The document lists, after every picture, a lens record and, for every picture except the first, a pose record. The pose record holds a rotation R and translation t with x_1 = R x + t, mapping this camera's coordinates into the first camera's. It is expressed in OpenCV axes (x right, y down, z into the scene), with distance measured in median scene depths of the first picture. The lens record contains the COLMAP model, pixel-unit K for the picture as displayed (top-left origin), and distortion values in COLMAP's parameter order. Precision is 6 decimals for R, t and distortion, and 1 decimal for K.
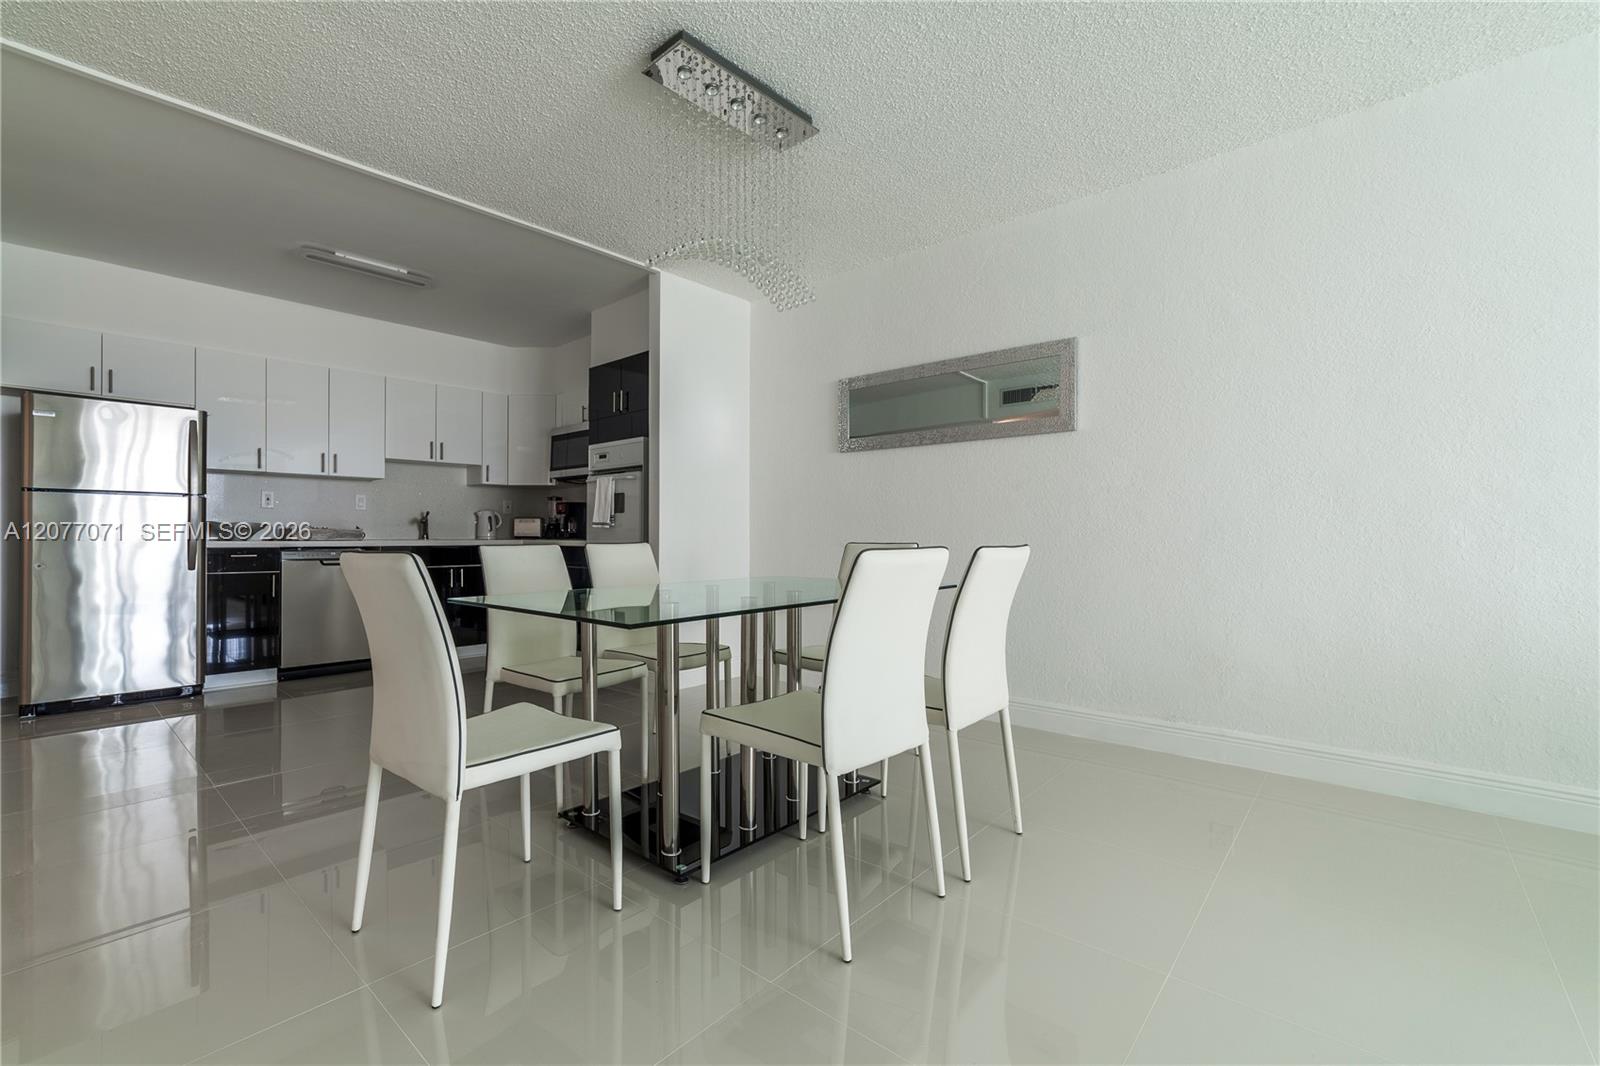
lens RADIAL K [[702.3, 0, 722.7], [0, 702.3, 530.4], [0, 0, 1]] dist [-0.000558, 0.008493]
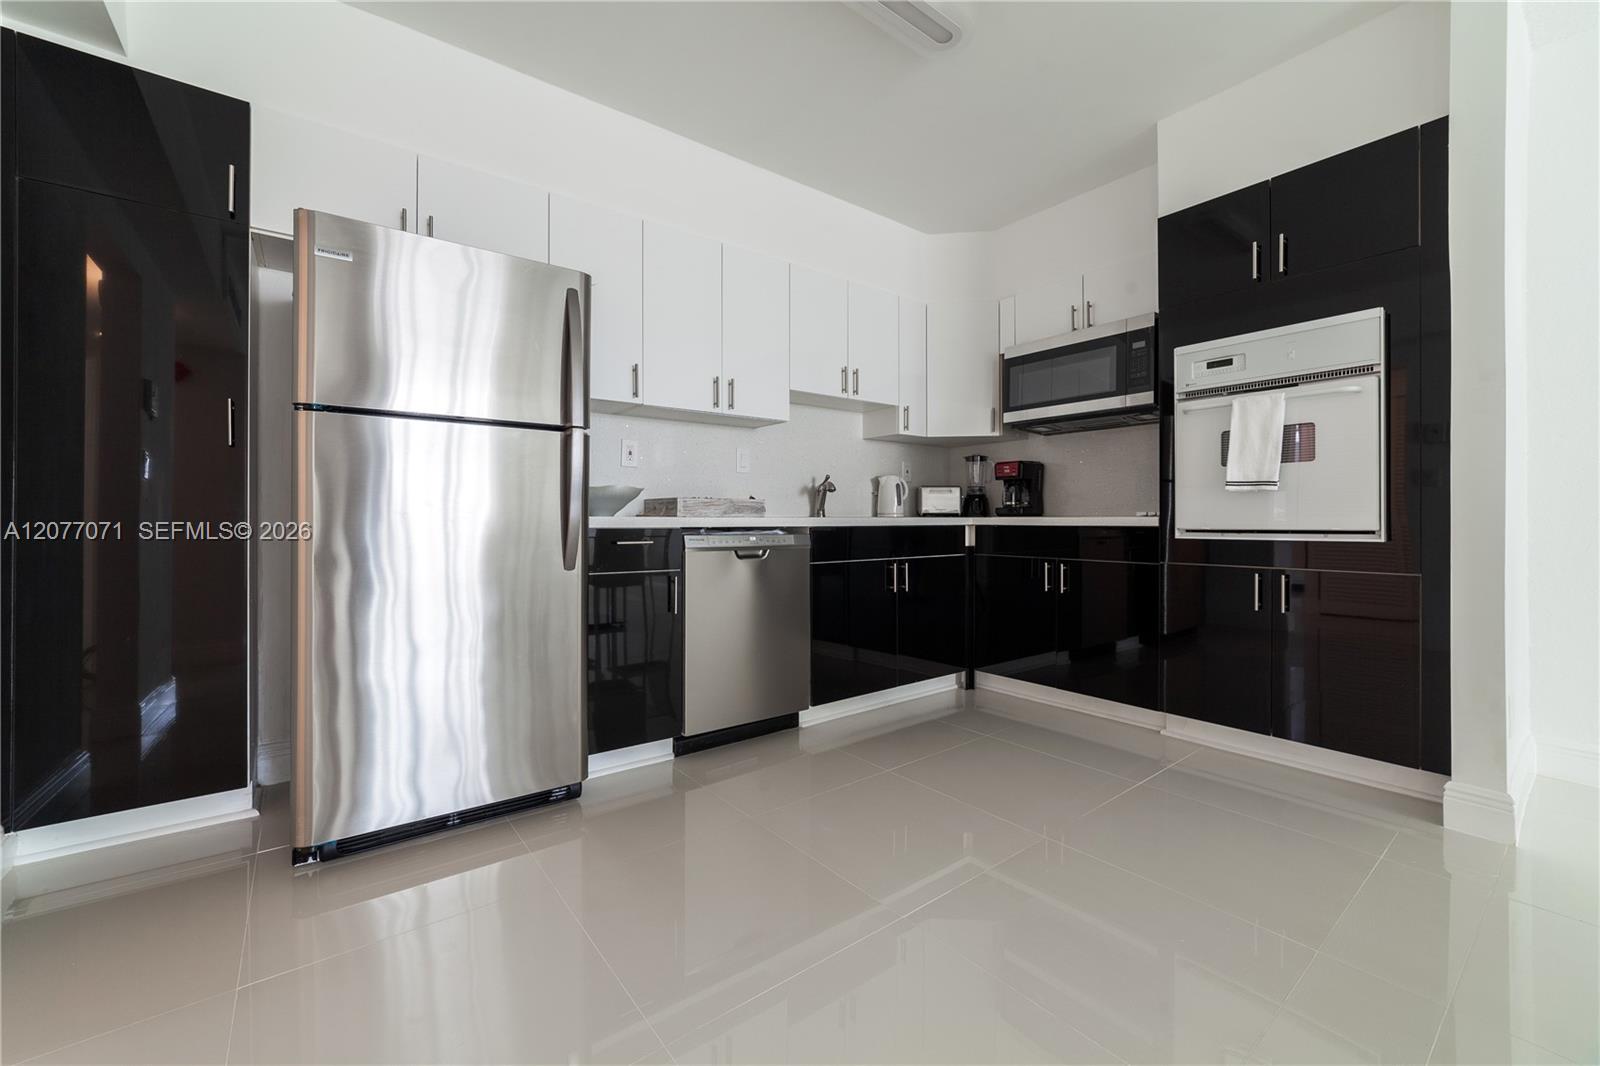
lens RADIAL K [[638.7, 0, 775.1], [0, 638.7, 515.4], [0, 0, 1]] dist [-0.001692, -0.000062]
pose [[0.989765, -0.003140, -0.142670, -0.435351], [0.003036, 0.999995, -0.000947, 0.013347], [0.142672, 0.000504, 0.989770, 0.444402]]
